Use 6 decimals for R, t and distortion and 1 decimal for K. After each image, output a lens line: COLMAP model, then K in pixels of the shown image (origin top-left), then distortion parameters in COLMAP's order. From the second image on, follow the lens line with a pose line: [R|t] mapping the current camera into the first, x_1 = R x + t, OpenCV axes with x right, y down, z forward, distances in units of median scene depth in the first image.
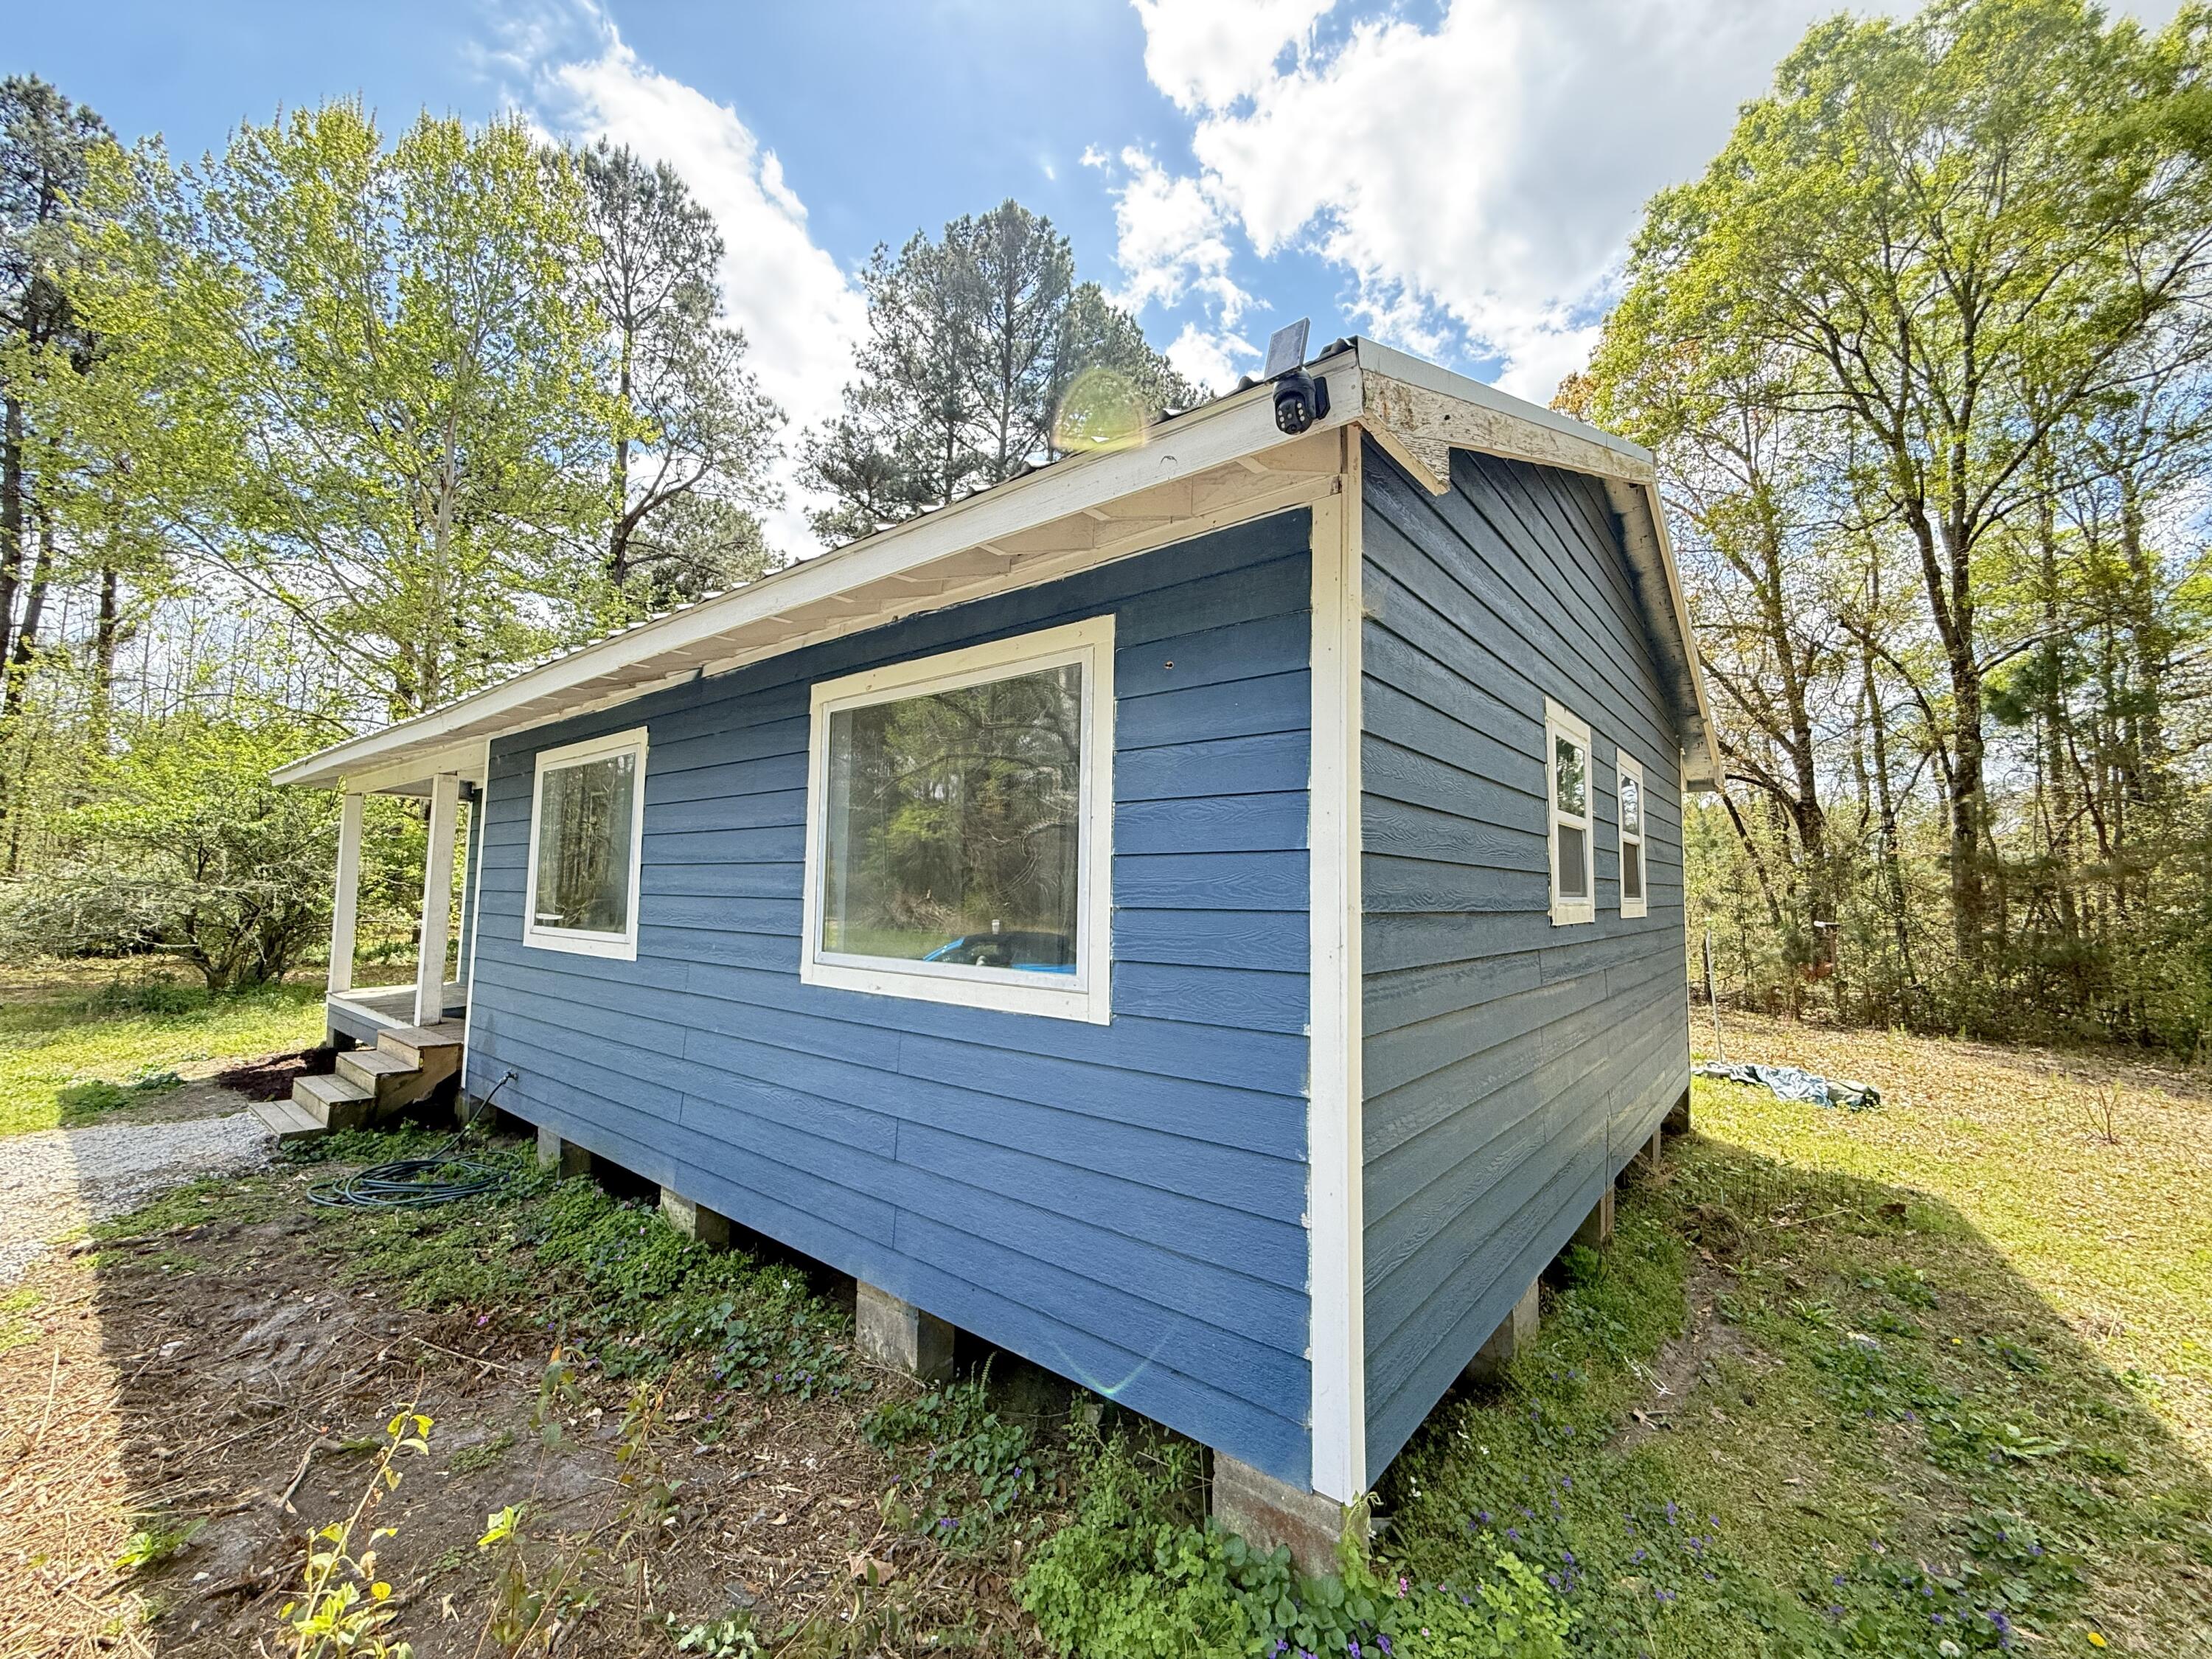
lens RADIAL K [[887.8, 0, 1104.2], [0, 887.8, 826.7], [0, 0, 1]] dist [0.000972, -0.000219]
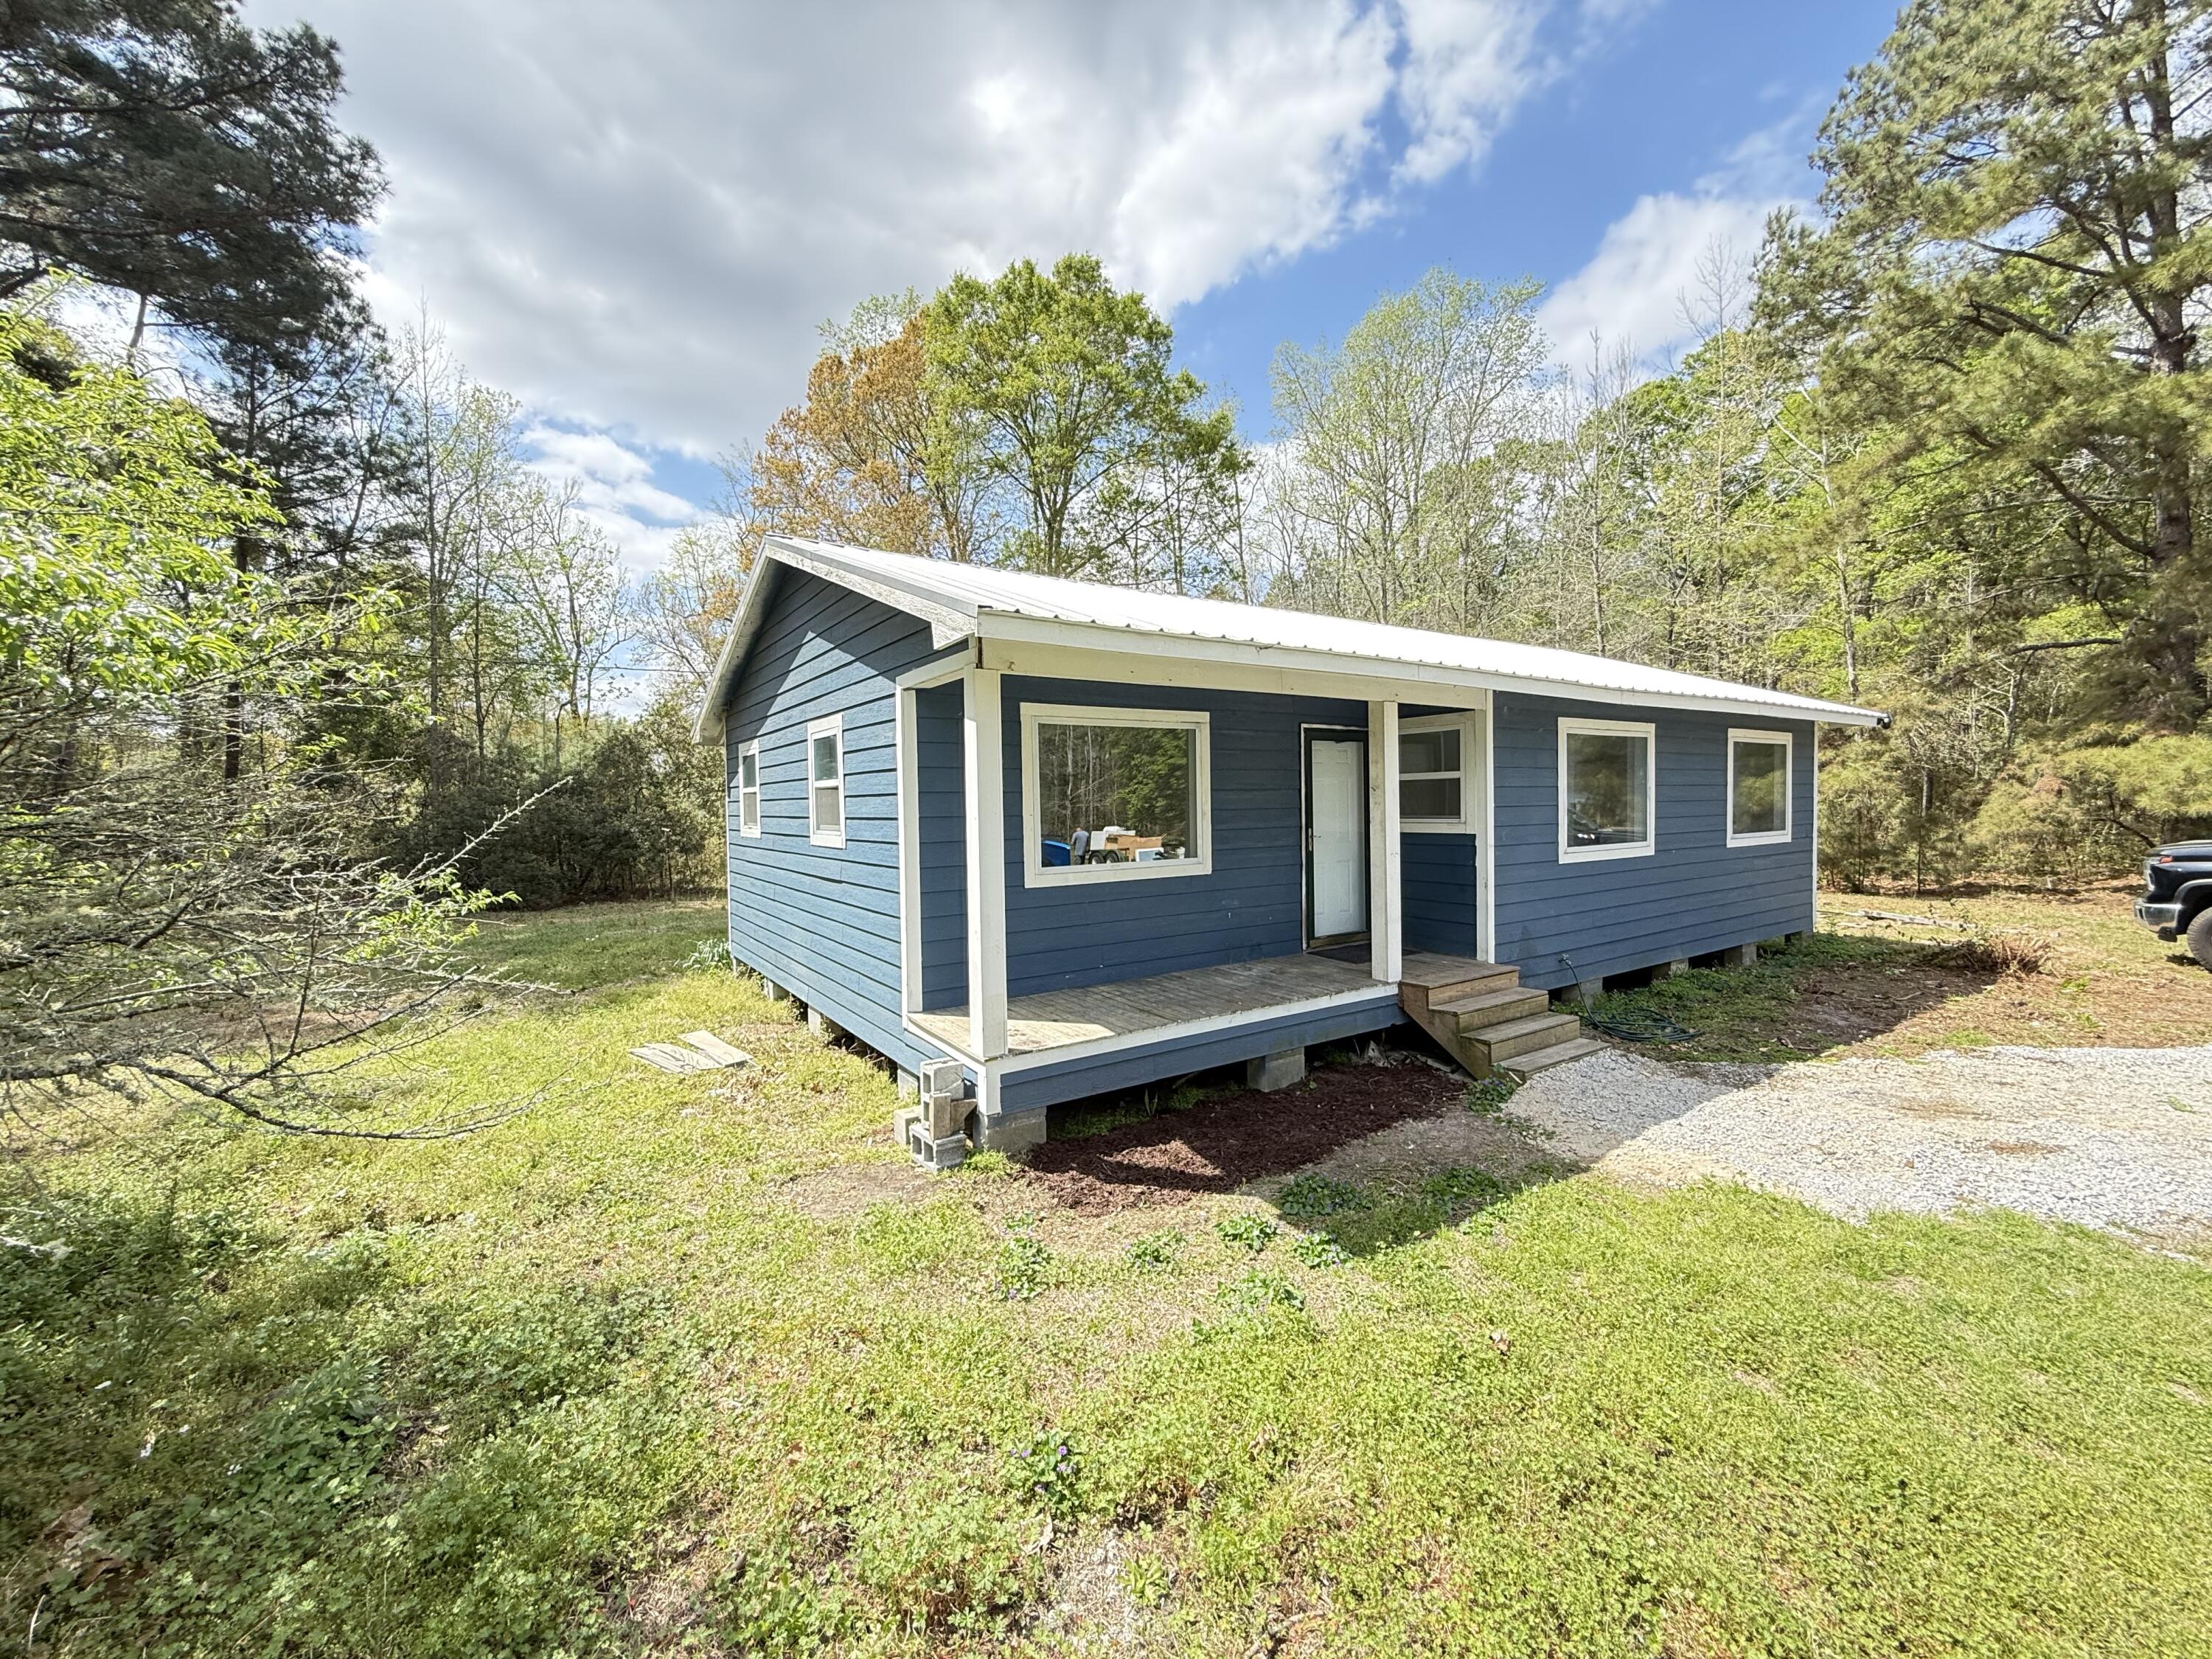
lens RADIAL K [[887.8, 0, 1104.2], [0, 887.8, 826.7], [0, 0, 1]] dist [0.000972, -0.000219]
pose [[0.300893, -0.046115, 0.952542, -2.494041], [-0.050504, 0.996658, 0.064204, -0.065794], [-0.952320, -0.067425, 0.297559, 0.519811]]
